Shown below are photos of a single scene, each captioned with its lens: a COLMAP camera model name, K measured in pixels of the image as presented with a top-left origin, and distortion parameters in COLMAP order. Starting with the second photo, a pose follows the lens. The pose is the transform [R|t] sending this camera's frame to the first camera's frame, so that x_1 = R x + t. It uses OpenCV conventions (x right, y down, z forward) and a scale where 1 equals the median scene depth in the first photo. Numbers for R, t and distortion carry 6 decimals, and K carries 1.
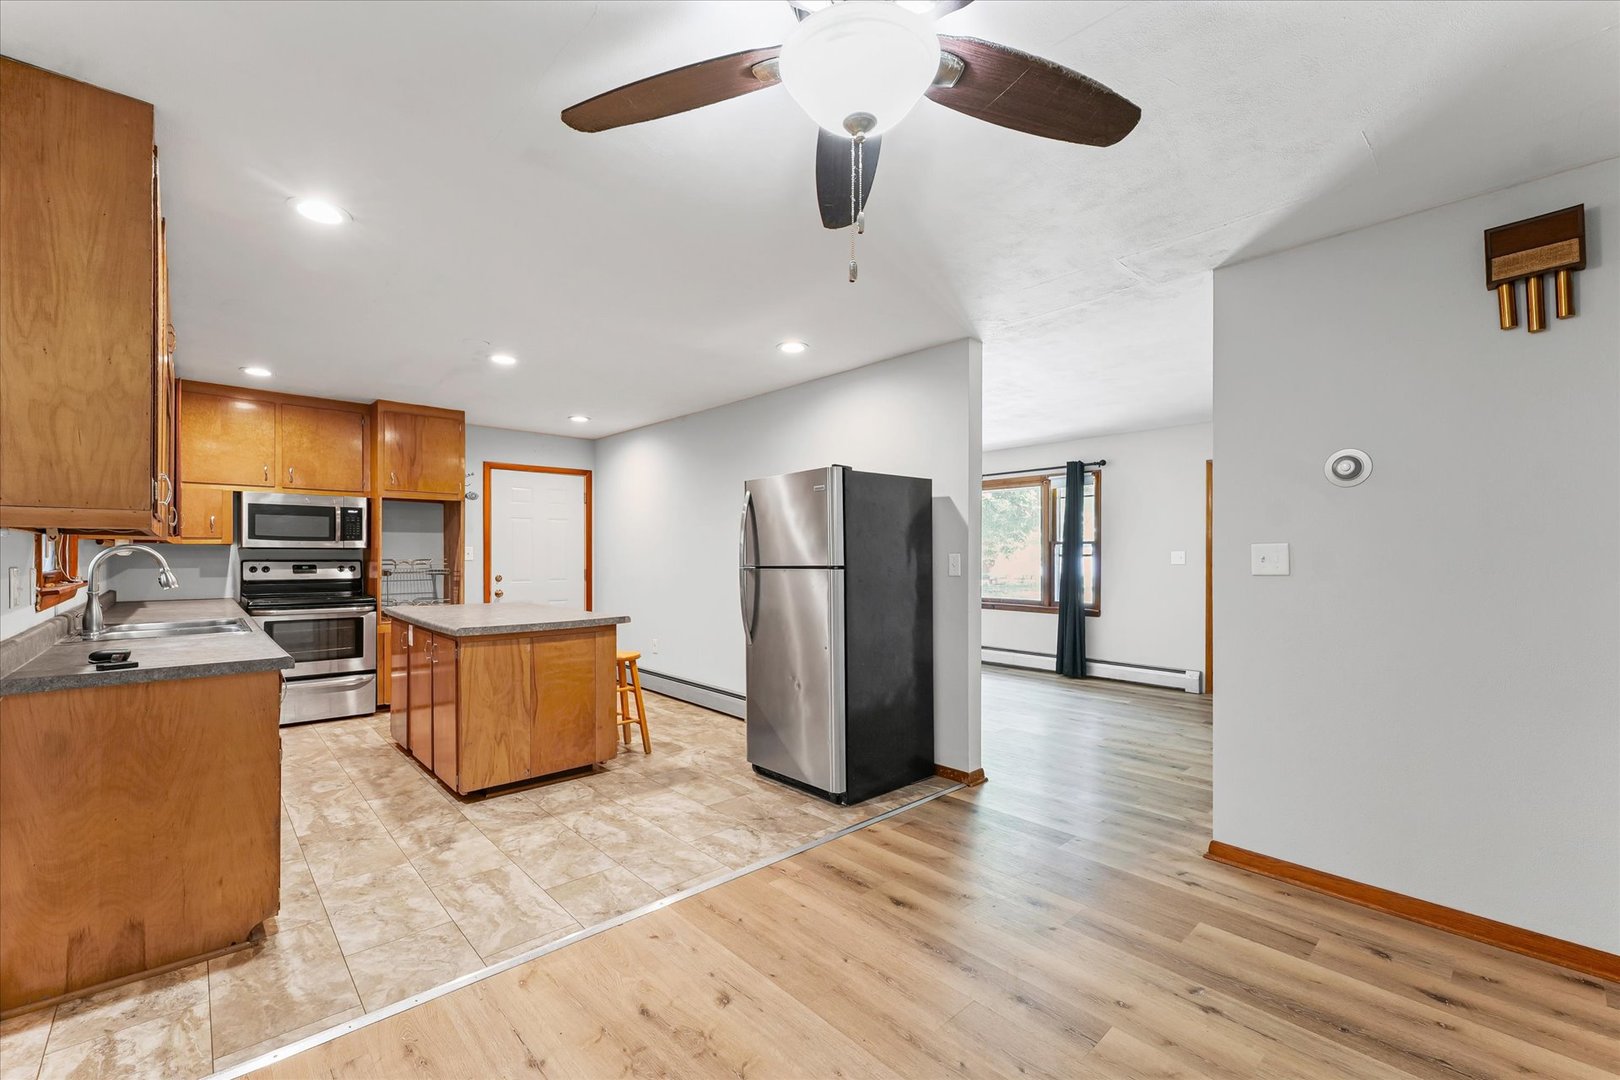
lens RADIAL K [[667.9, 0, 812.8], [0, 667.9, 551.6], [0, 0, 1]] dist [0.004687, -0.000045]
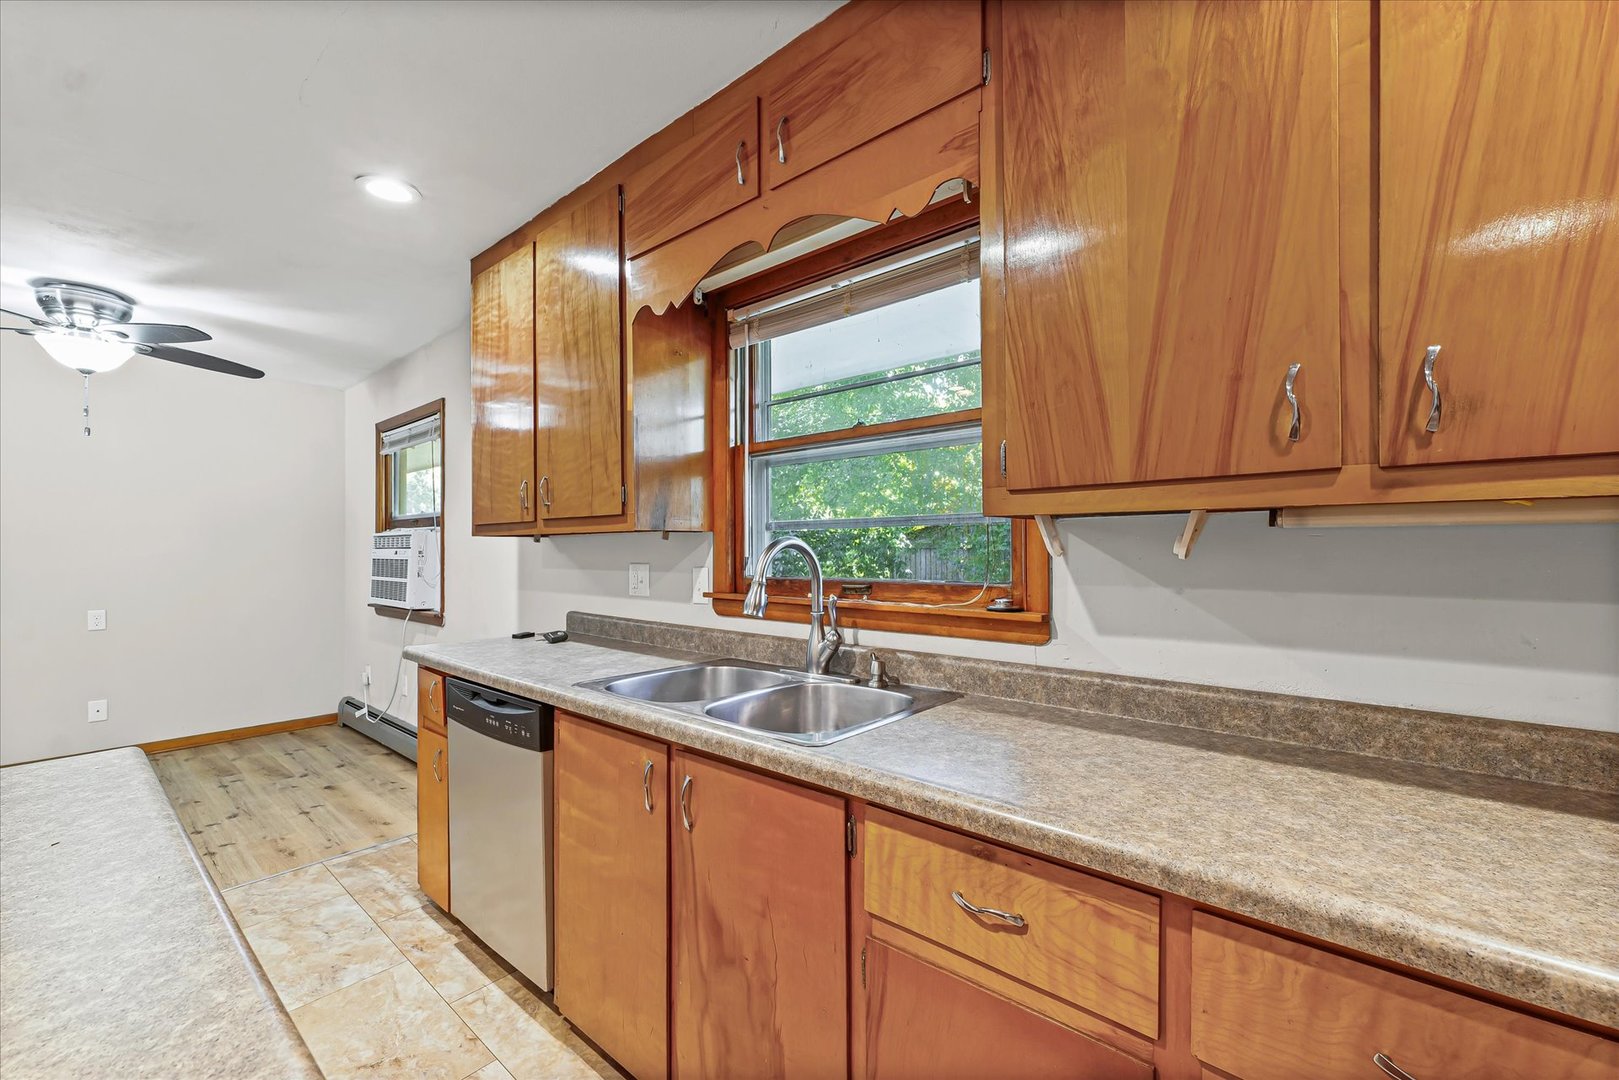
lens RADIAL K [[667.5, 0, 812.3], [0, 667.5, 551.6], [0, 0, 1]] dist [0.004687, -0.000045]
pose [[-0.994258, -0.000668, -0.107007, -0.833110], [-0.000433, 0.999997, -0.002219, 0.002790], [0.107009, -0.002160, -0.994256, 1.360791]]
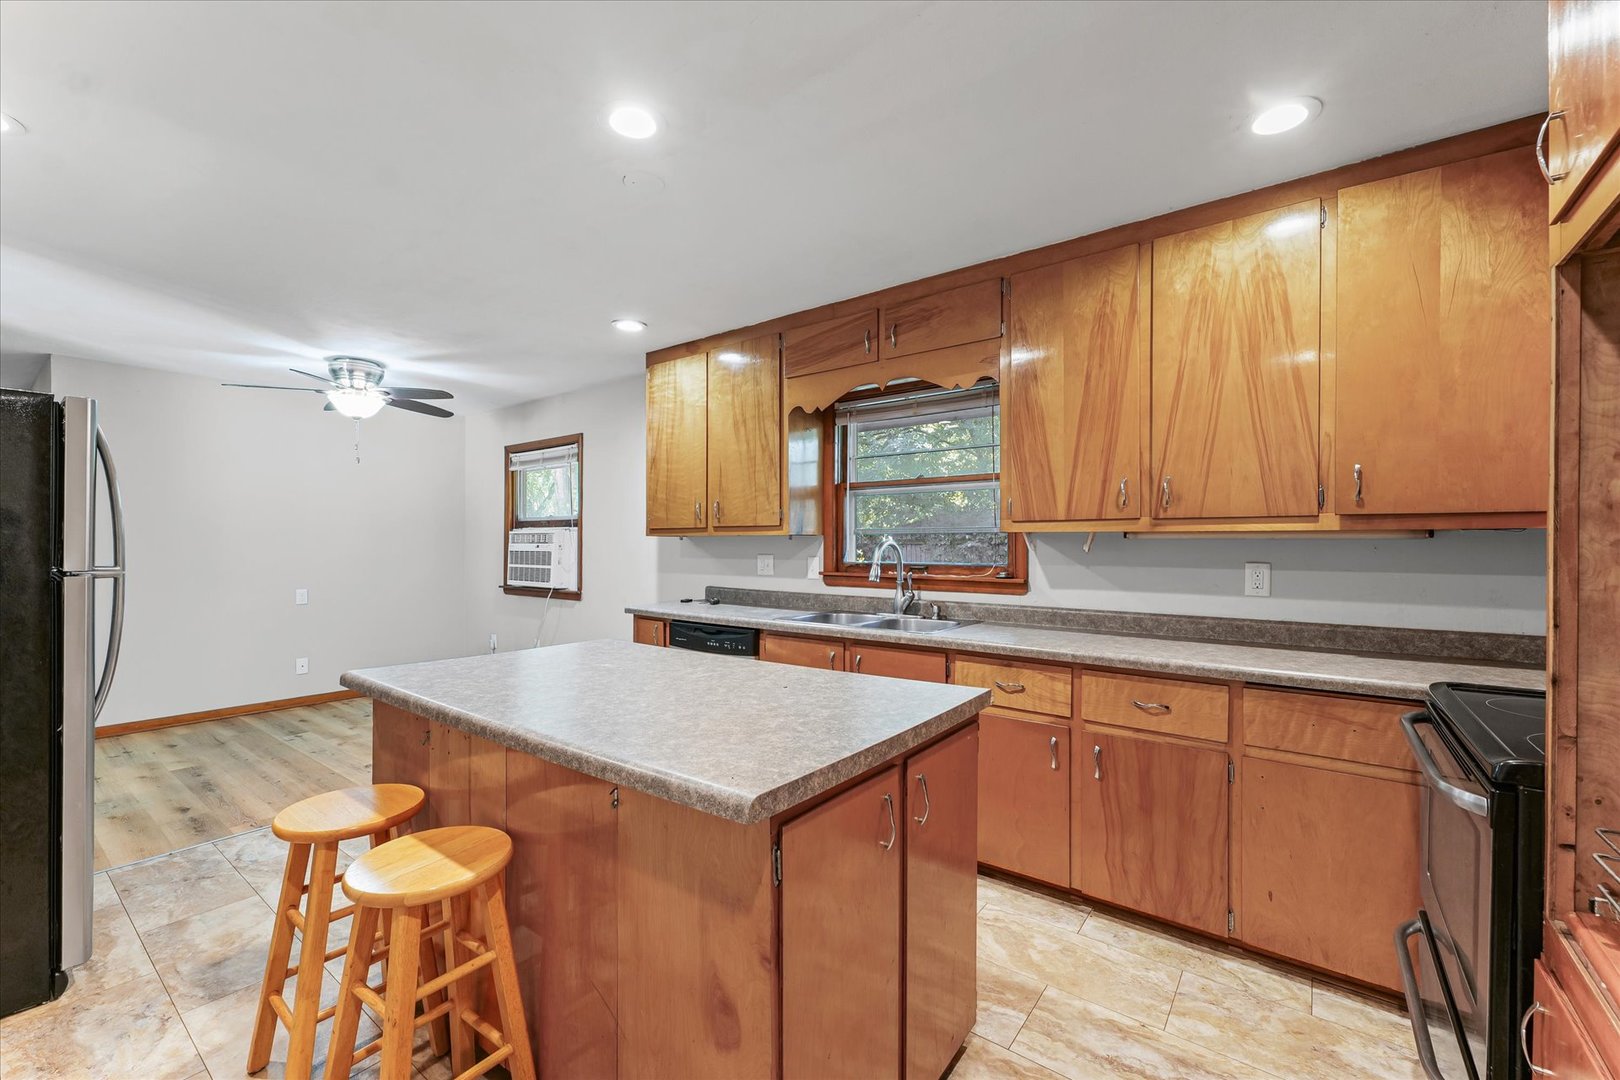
lens RADIAL K [[667.3, 0, 811.4], [0, 667.3, 547.3], [0, 0, 1]] dist [0.002734, 0.000068]
pose [[-0.985536, -0.005375, -0.169383, -0.605007], [-0.005295, 0.999986, -0.000927, 0.002459], [0.169386, -0.000017, -0.985550, 1.760788]]
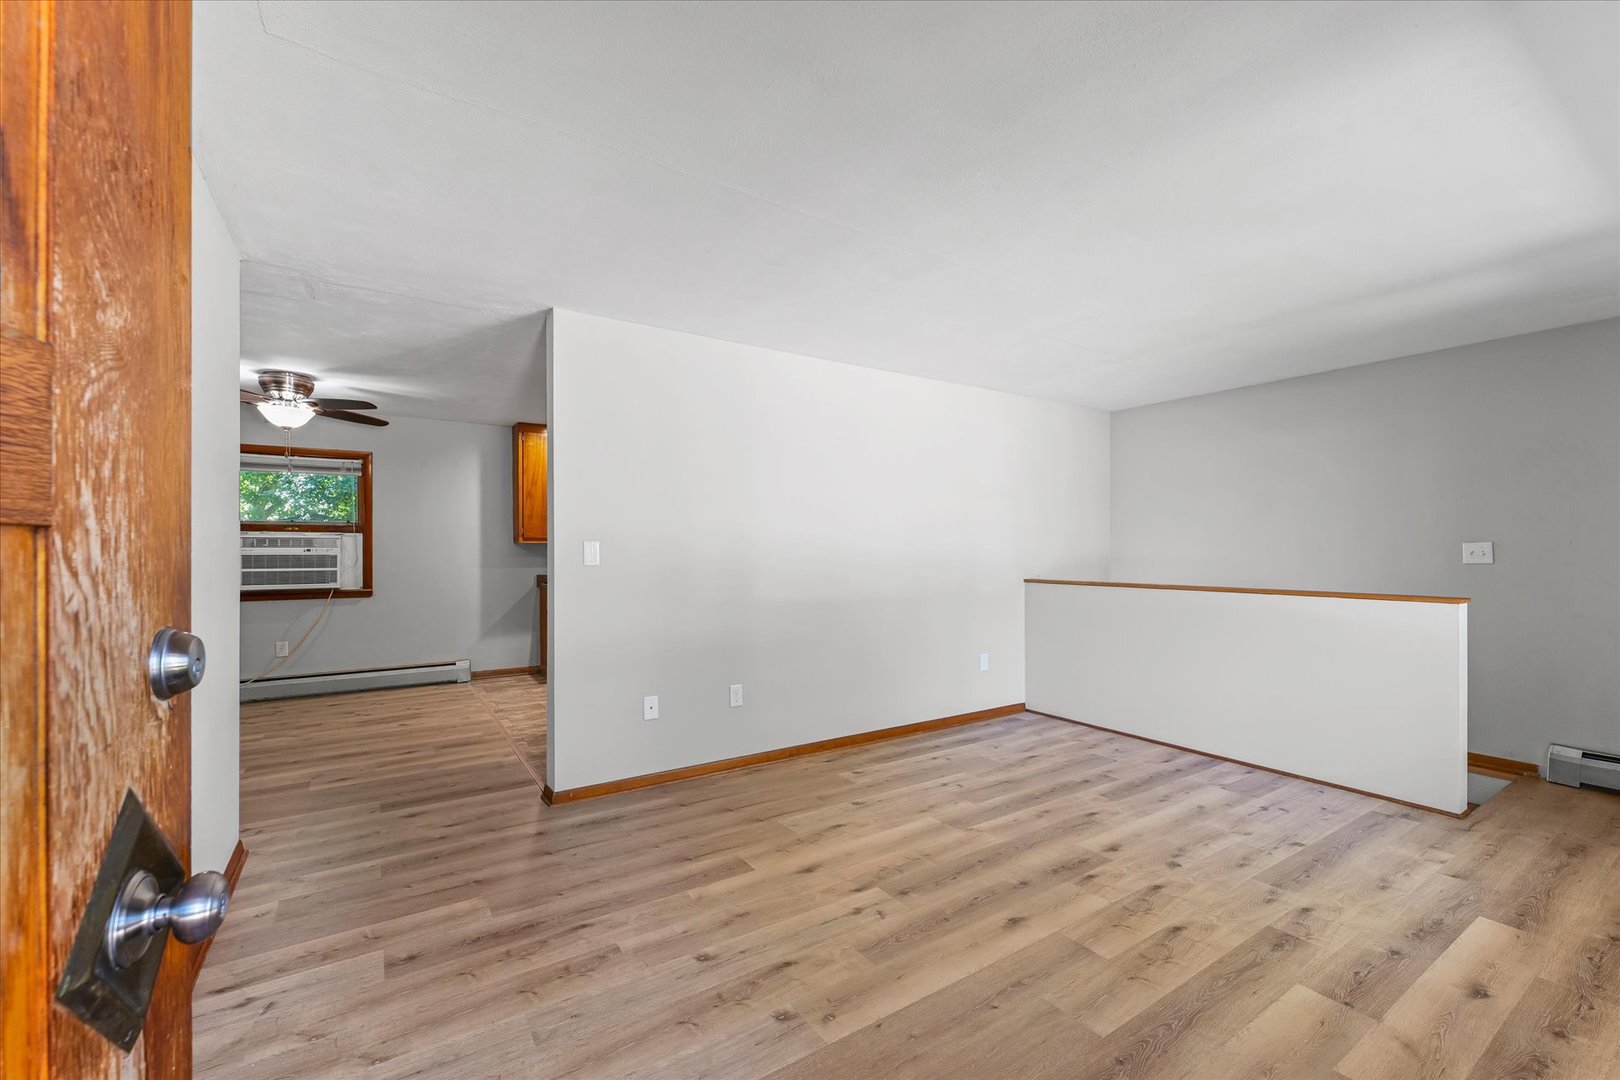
lens RADIAL K [[667.9, 0, 812.8], [0, 667.9, 551.6], [0, 0, 1]] dist [0.004687, -0.000045]
pose [[-0.164072, 0.000626, -0.986448, 1.161118], [0.004366, 0.999990, -0.000092, 0.011156], [0.986439, -0.004322, -0.164073, 1.619090]]
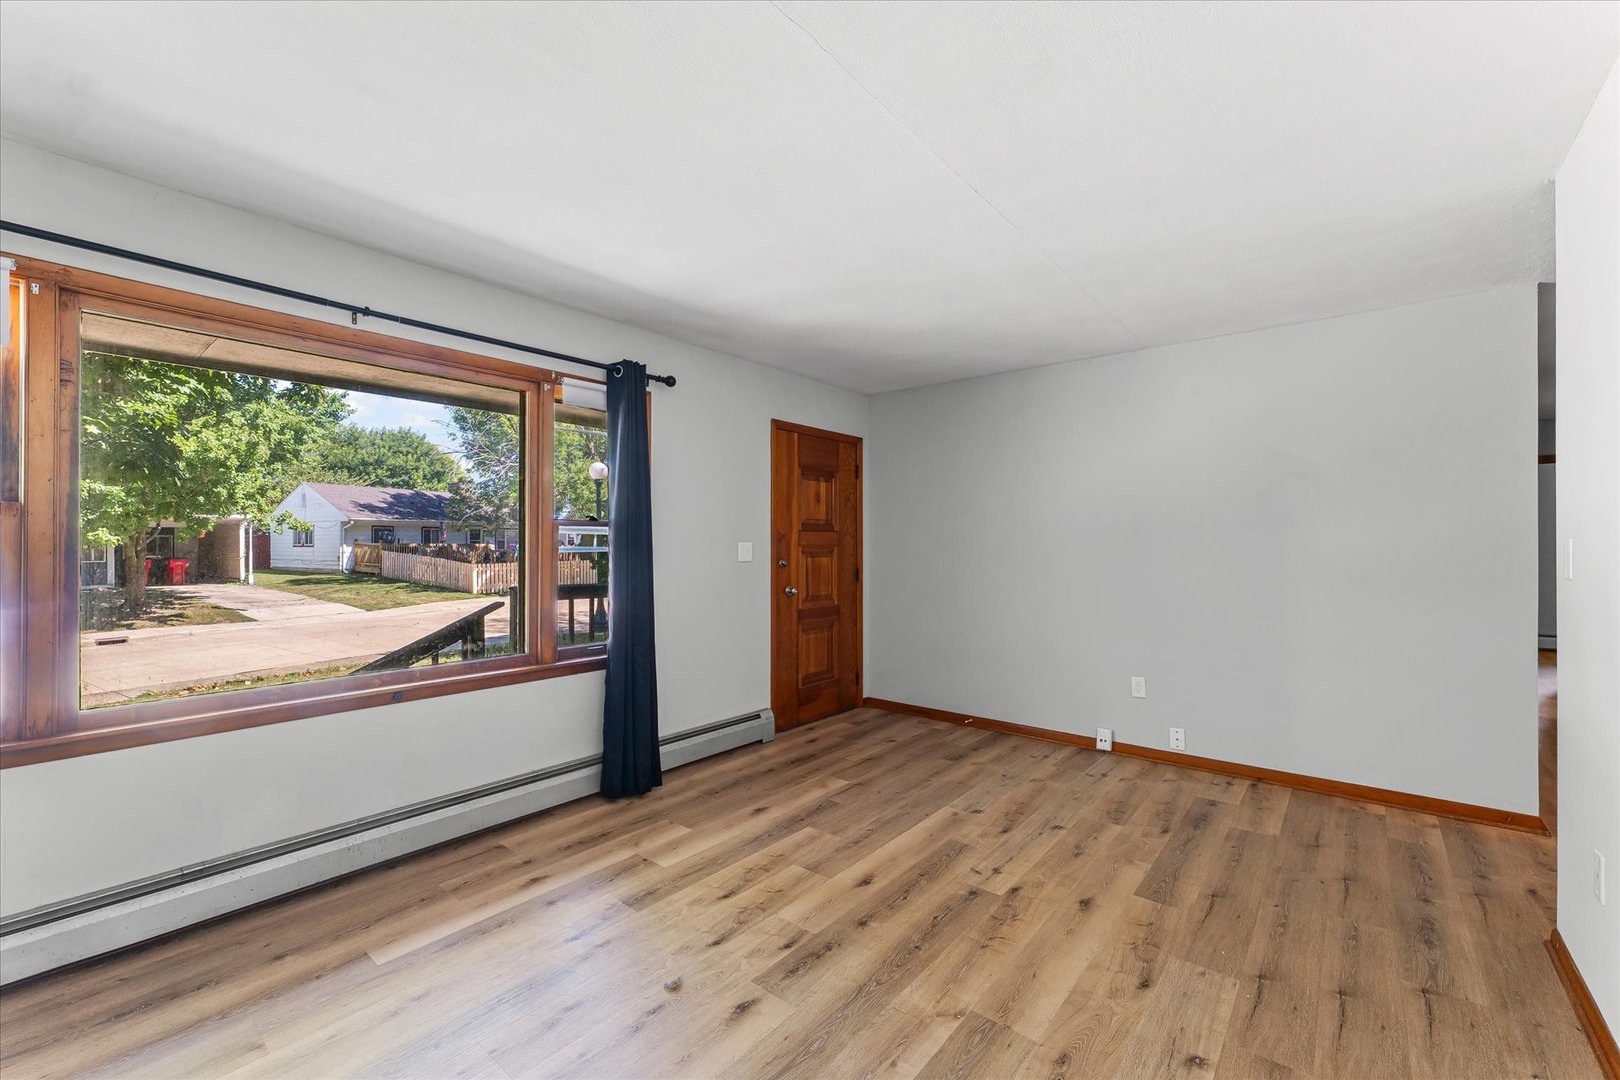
lens RADIAL K [[667.9, 0, 812.8], [0, 667.9, 551.6], [0, 0, 1]] dist [0.004687, -0.000045]
pose [[-0.131343, -0.009884, 0.991288, -0.249269], [-0.005906, 0.999940, 0.009188, 0.003803], [-0.991319, -0.004648, -0.131394, 1.863156]]
